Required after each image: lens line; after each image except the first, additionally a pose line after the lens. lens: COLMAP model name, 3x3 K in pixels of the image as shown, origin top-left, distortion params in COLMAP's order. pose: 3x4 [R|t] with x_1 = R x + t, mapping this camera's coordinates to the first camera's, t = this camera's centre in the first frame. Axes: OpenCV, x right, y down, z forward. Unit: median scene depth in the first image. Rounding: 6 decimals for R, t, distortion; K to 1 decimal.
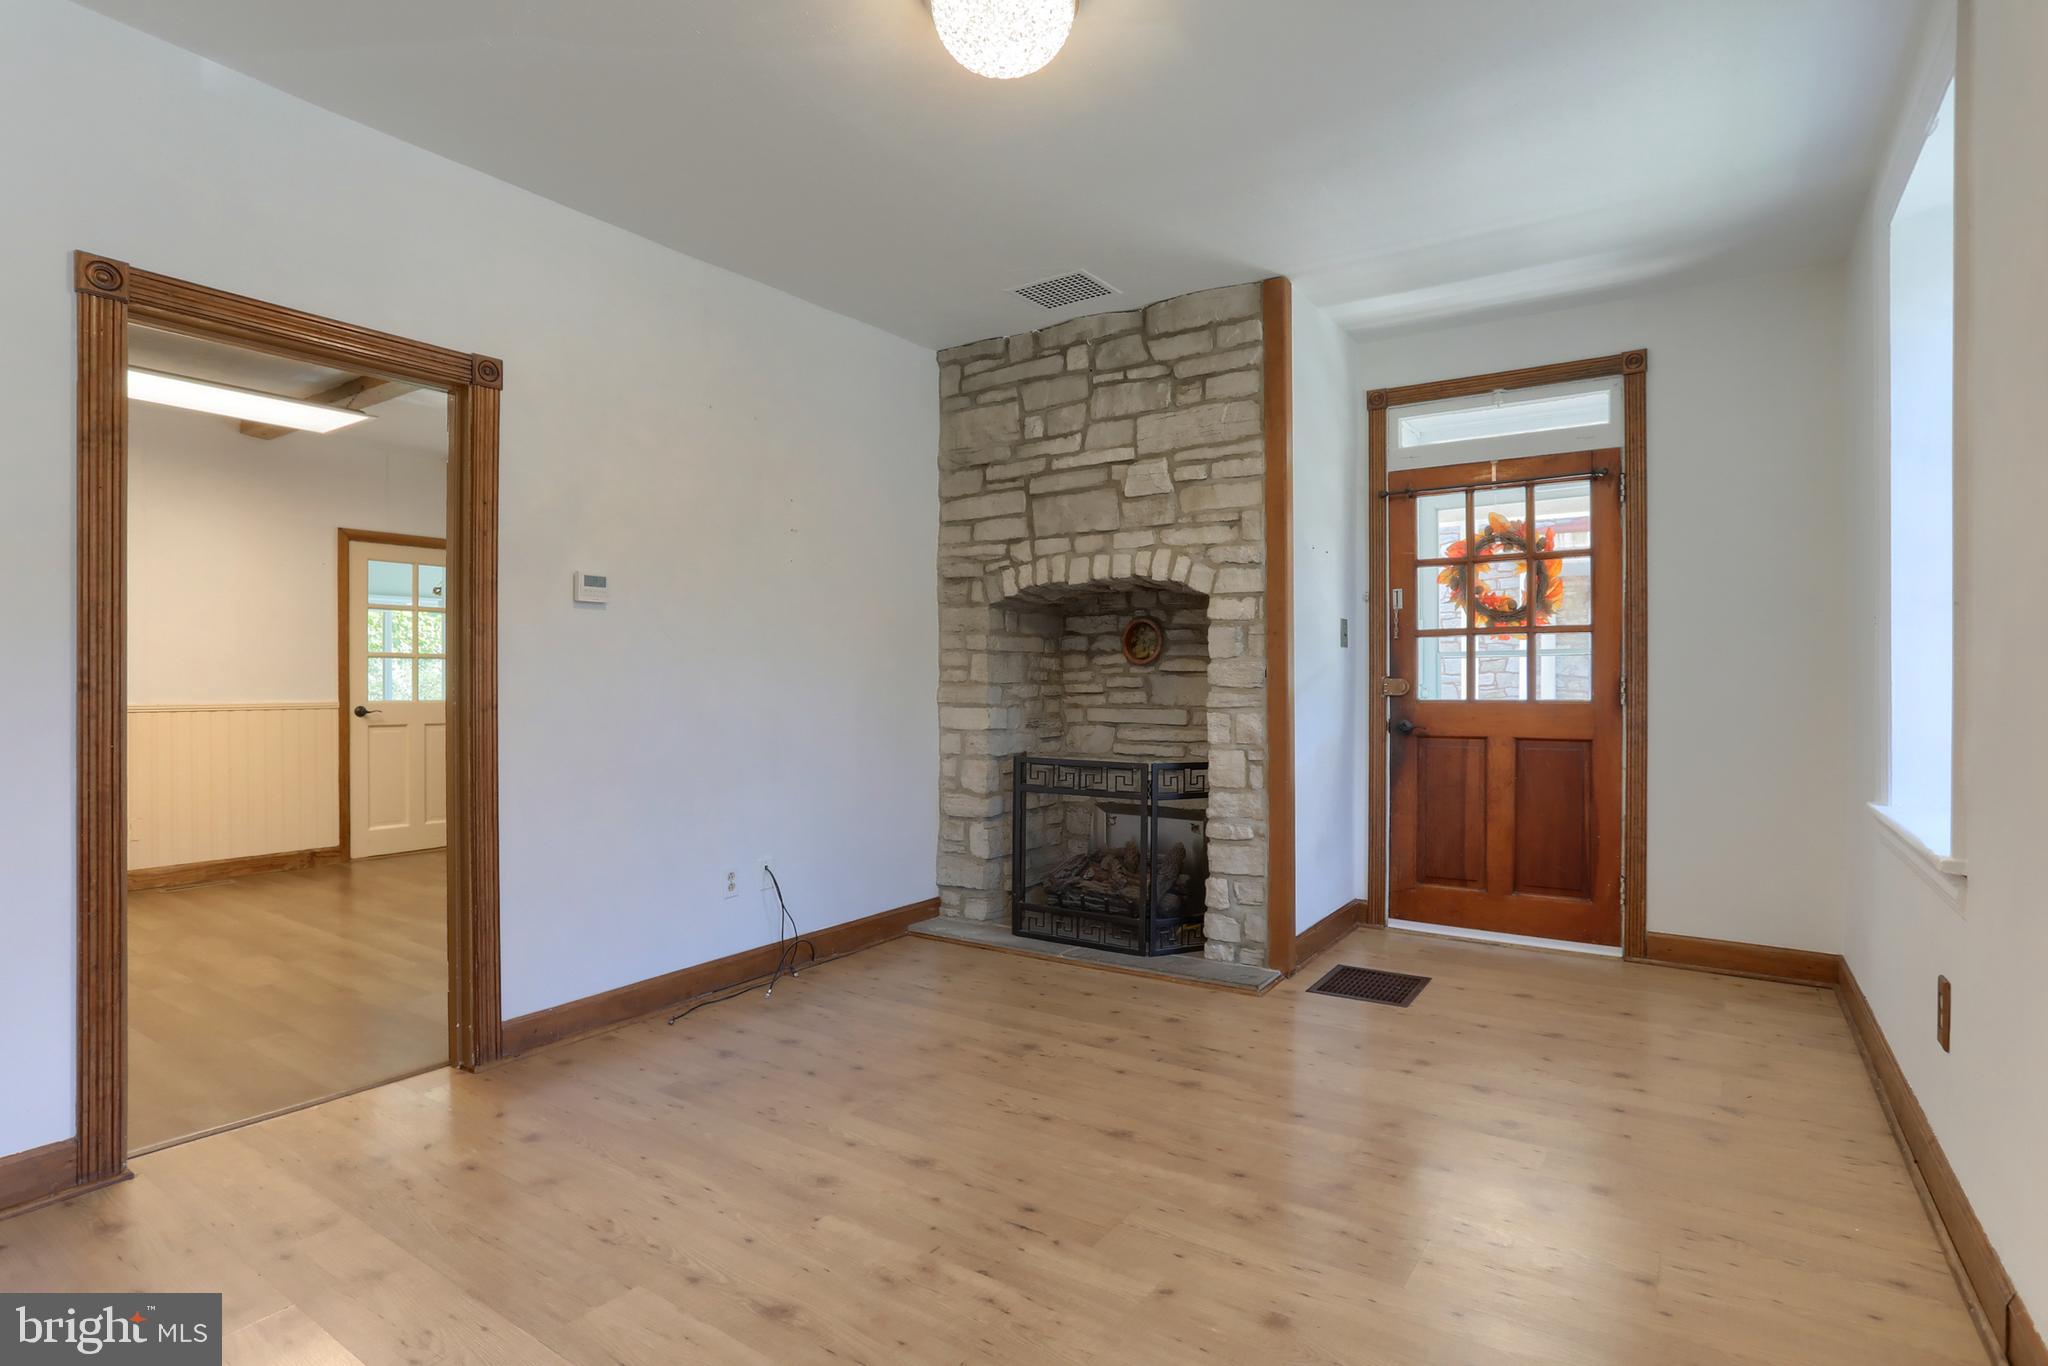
lens RADIAL K [[1037.2, 0, 1031.7], [0, 1037.2, 717.8], [0, 0, 1]] dist [-0.051932, 0.032709]
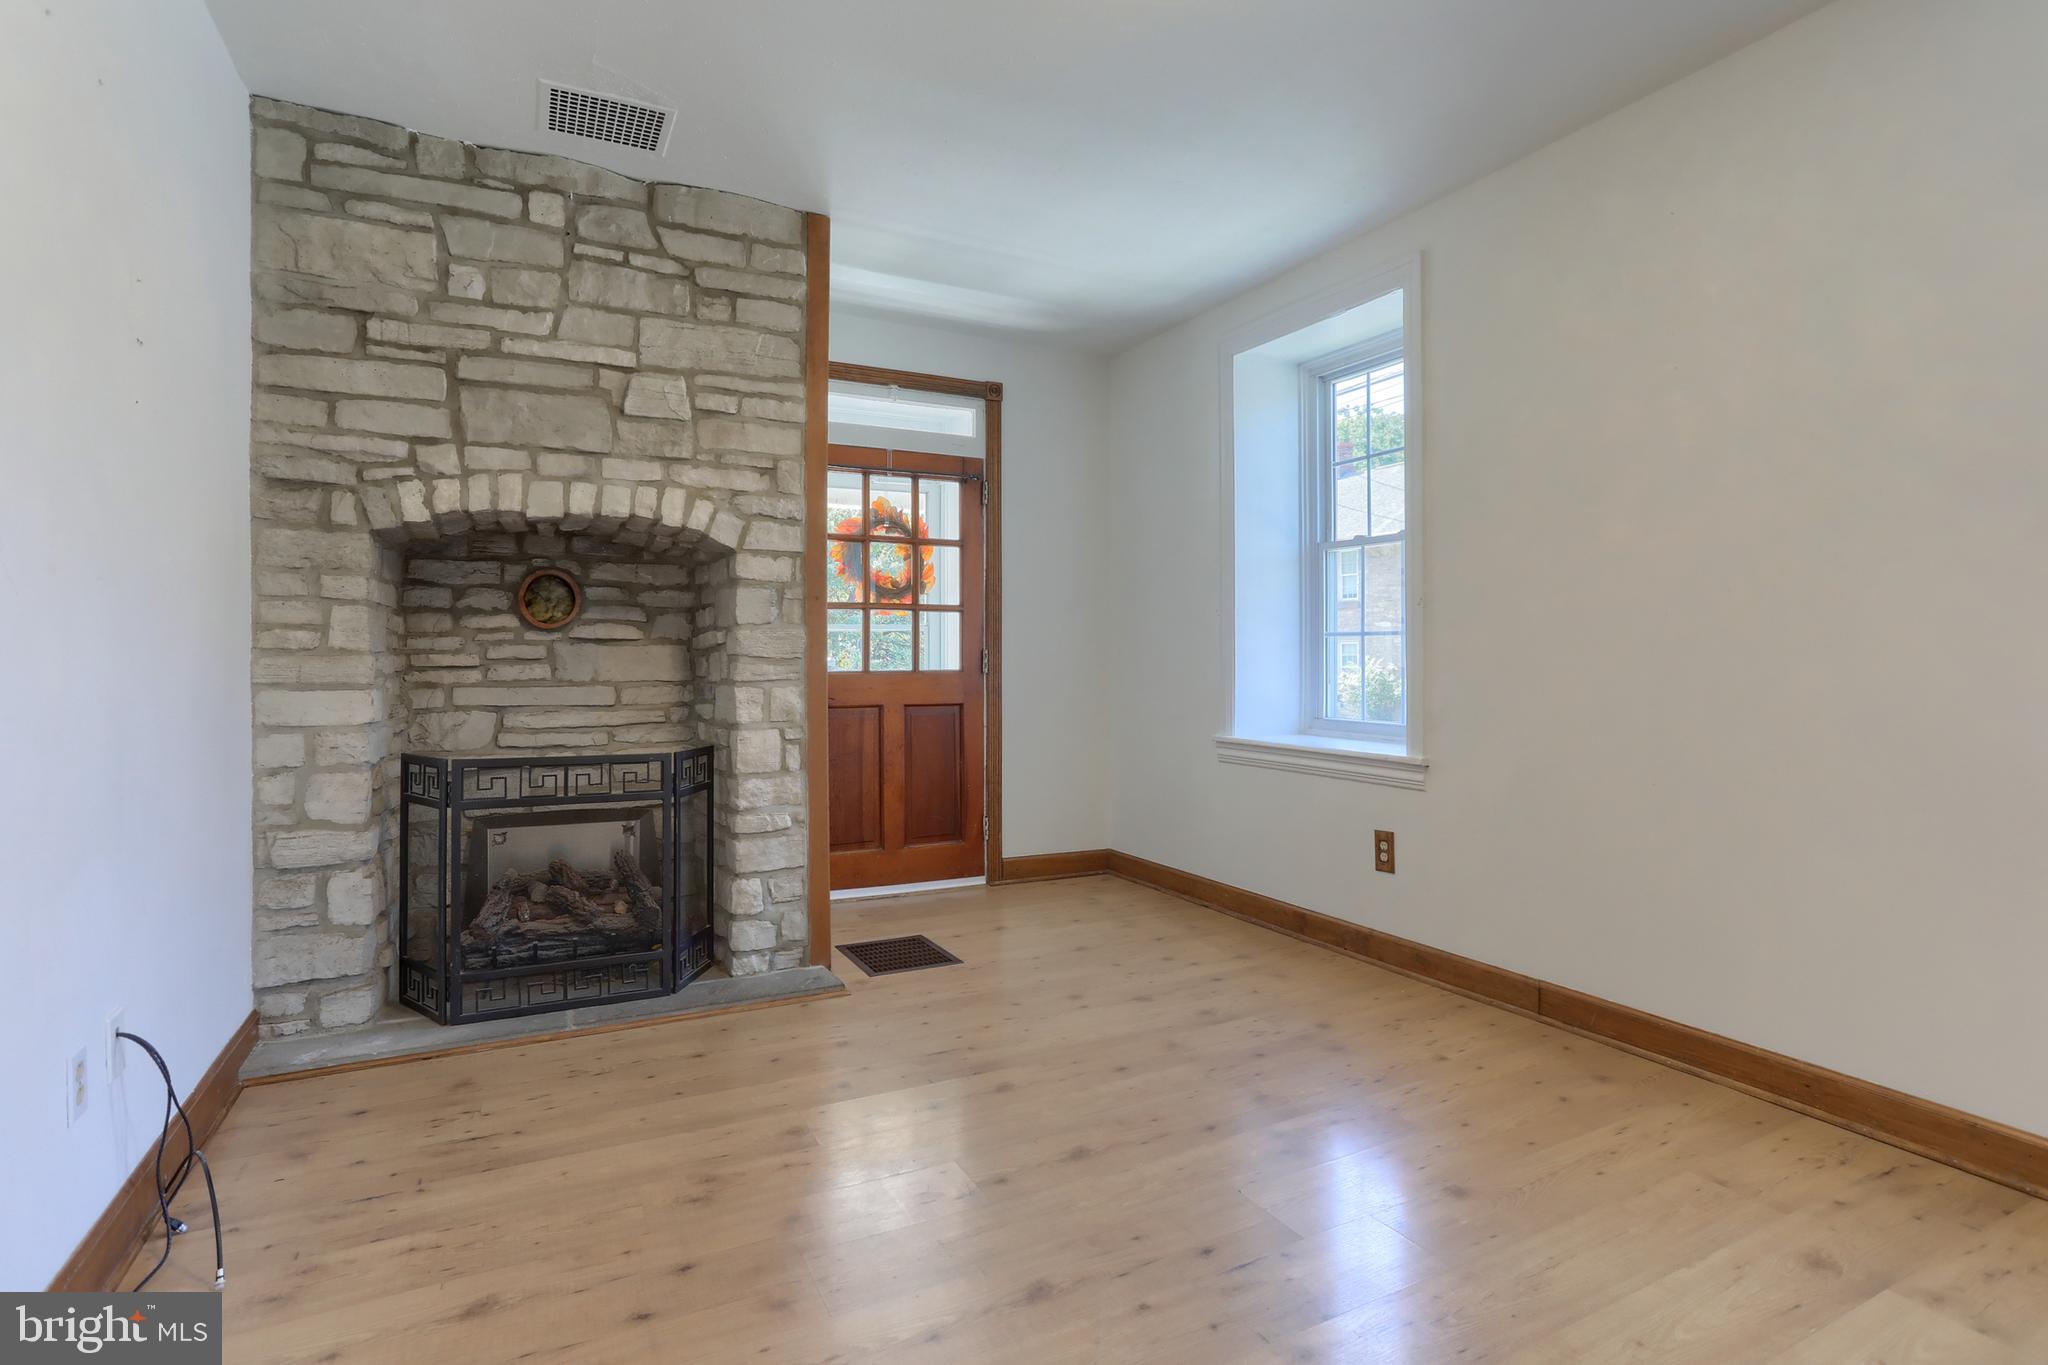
lens RADIAL K [[1009.7, 0, 1026.7], [0, 1009.7, 677.7], [0, 0, 1]] dist [-0.045230, 0.030953]
pose [[0.483439, -0.014534, 0.875258, -0.413446], [0.028972, 0.999580, 0.000596, -0.006166], [-0.874899, 0.025070, 0.483657, 0.364831]]
